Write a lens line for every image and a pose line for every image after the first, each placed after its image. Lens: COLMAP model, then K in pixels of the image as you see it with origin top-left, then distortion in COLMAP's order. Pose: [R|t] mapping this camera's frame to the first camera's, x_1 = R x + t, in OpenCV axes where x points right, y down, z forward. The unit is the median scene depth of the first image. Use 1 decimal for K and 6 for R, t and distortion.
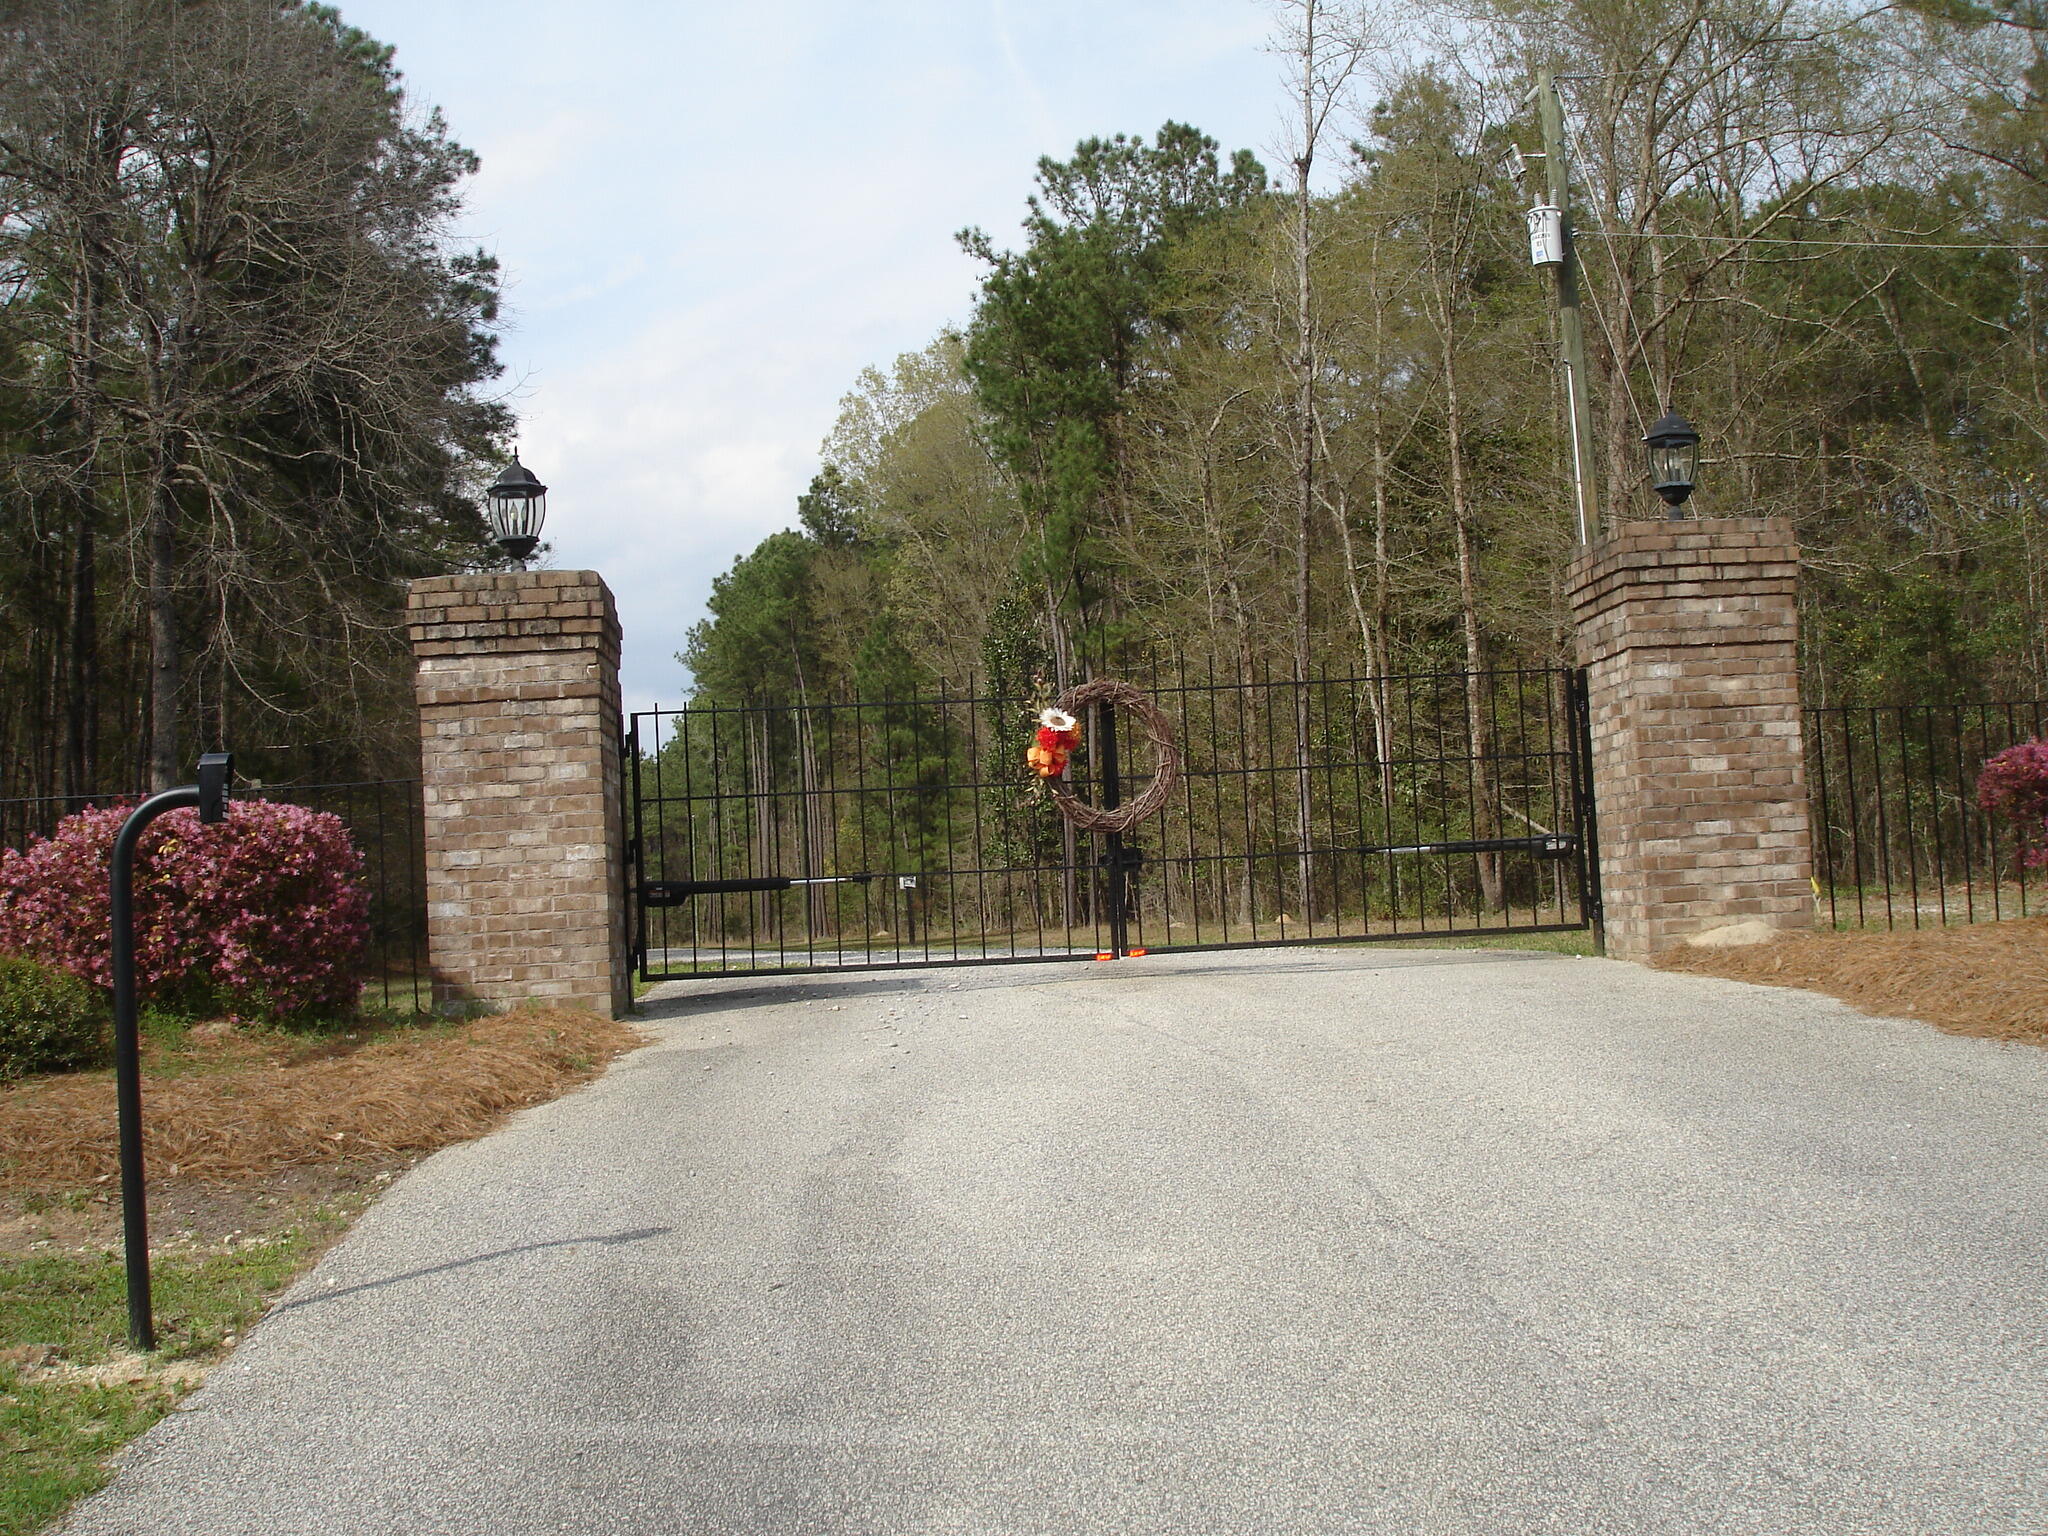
lens RADIAL K [[2275.5, 0, 1023.7], [0, 2275.5, 770.0], [0, 0, 1]] dist [-0.097524, 0.000000]
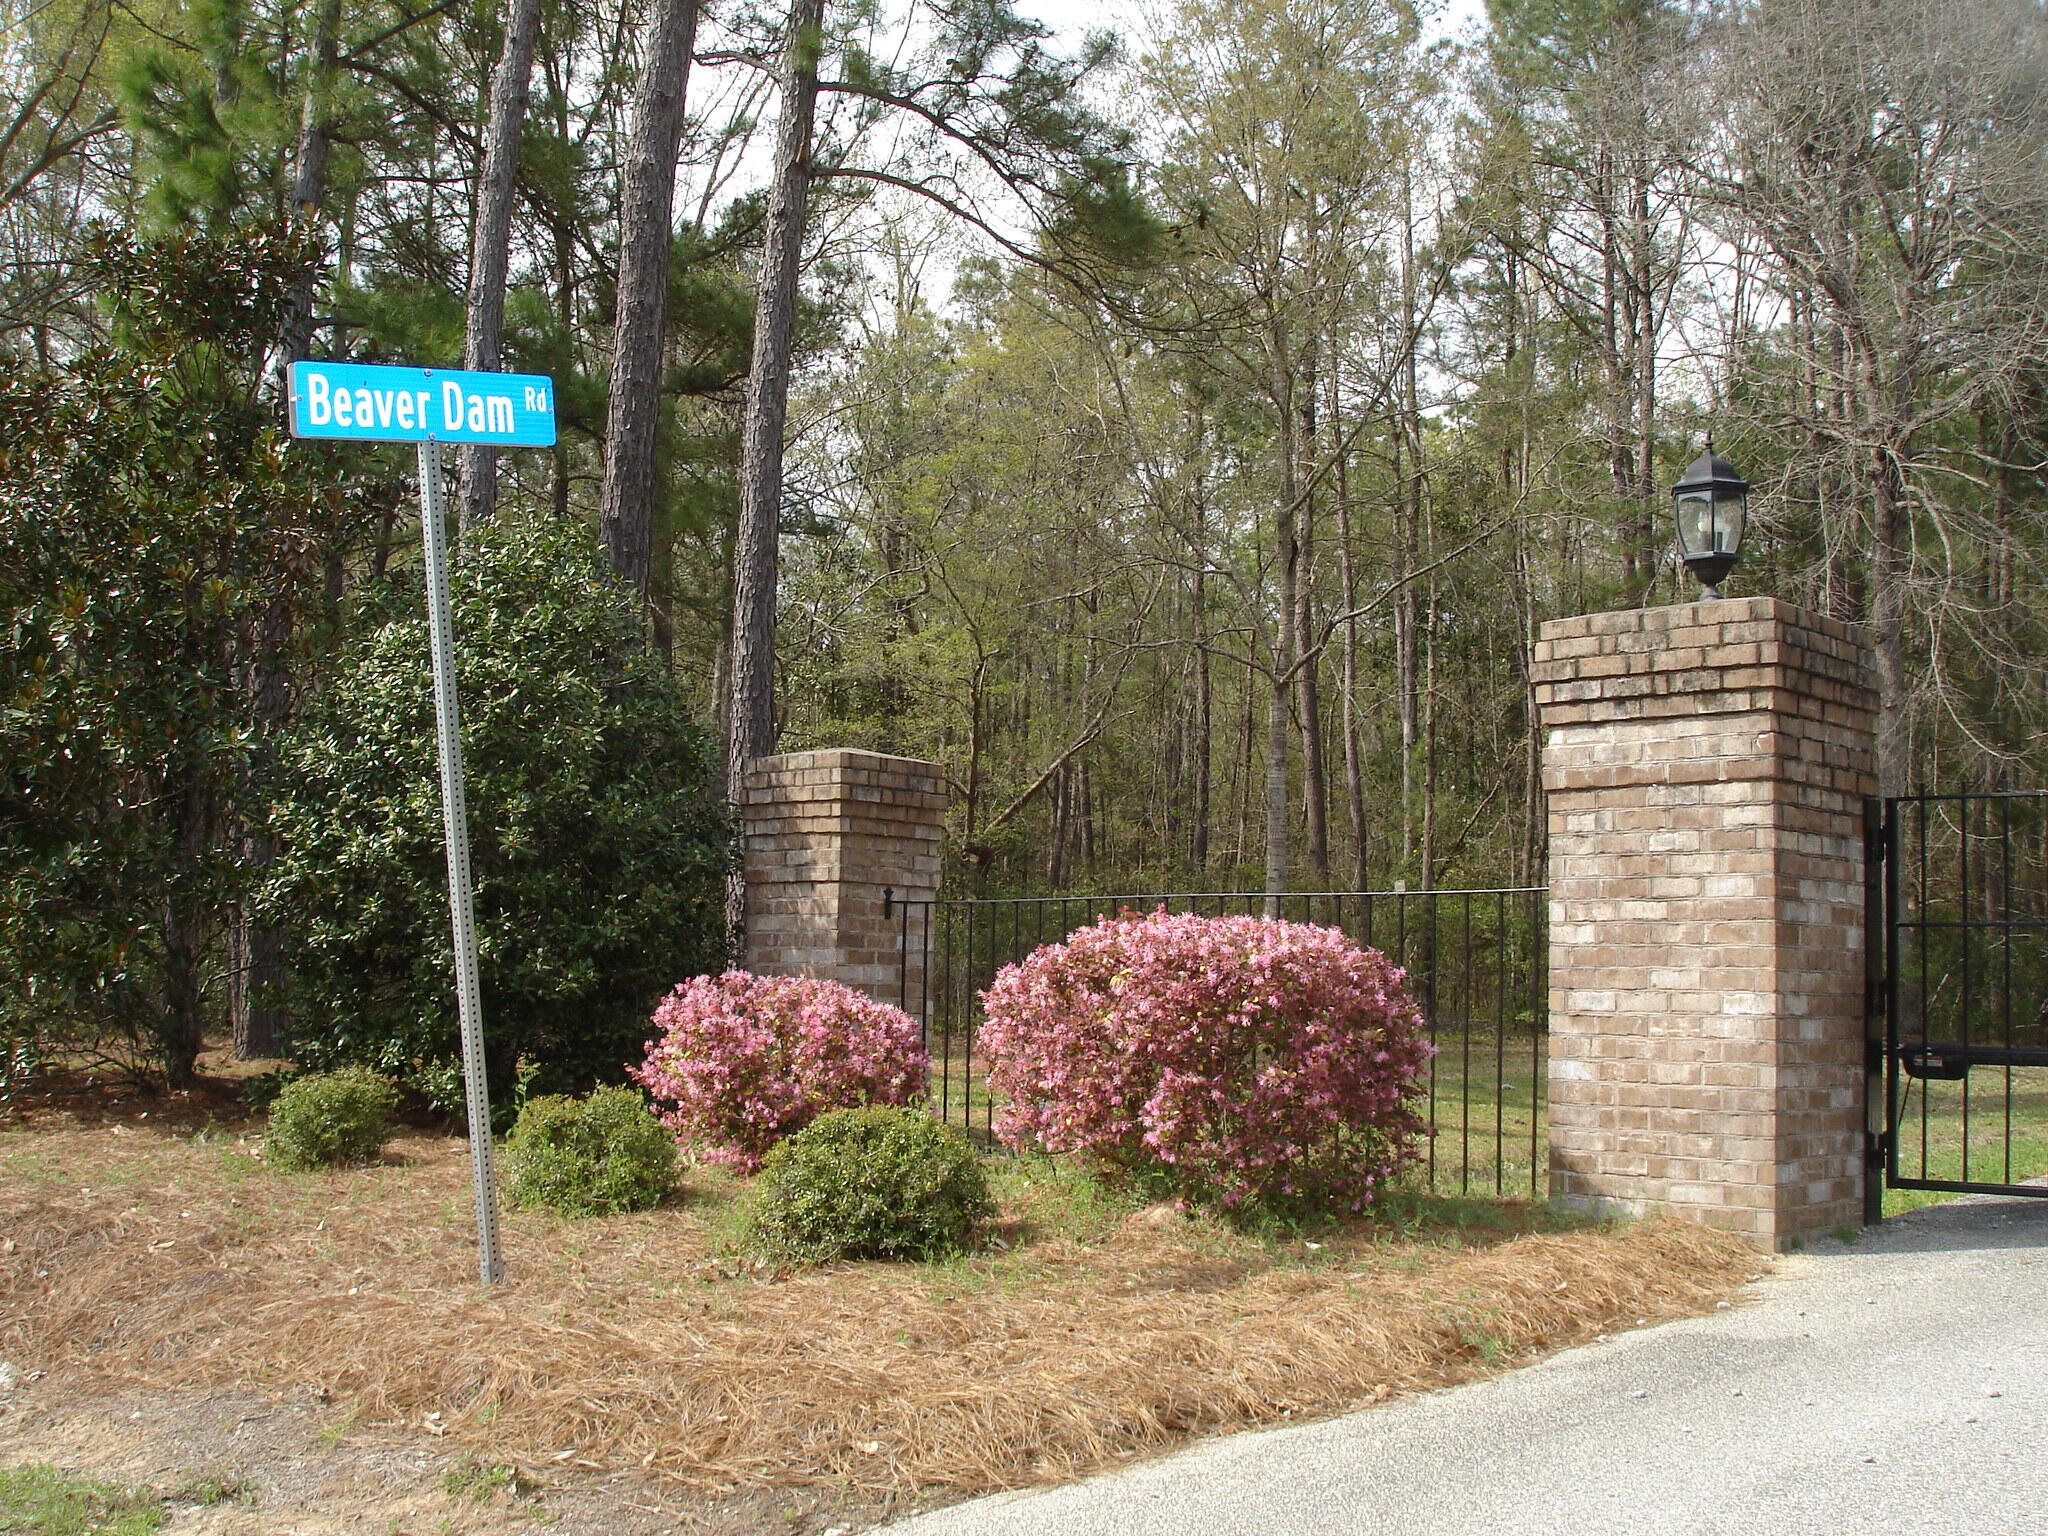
lens RADIAL K [[2275.5, 0, 1024.4], [0, 2275.5, 768.1], [0, 0, 1]] dist [-0.097524, 0.000000]
pose [[0.683742, -0.003558, -0.729716, 0.158478], [-0.006625, 0.999917, -0.011083, -0.026770], [0.729694, 0.012412, 0.683661, 0.365036]]
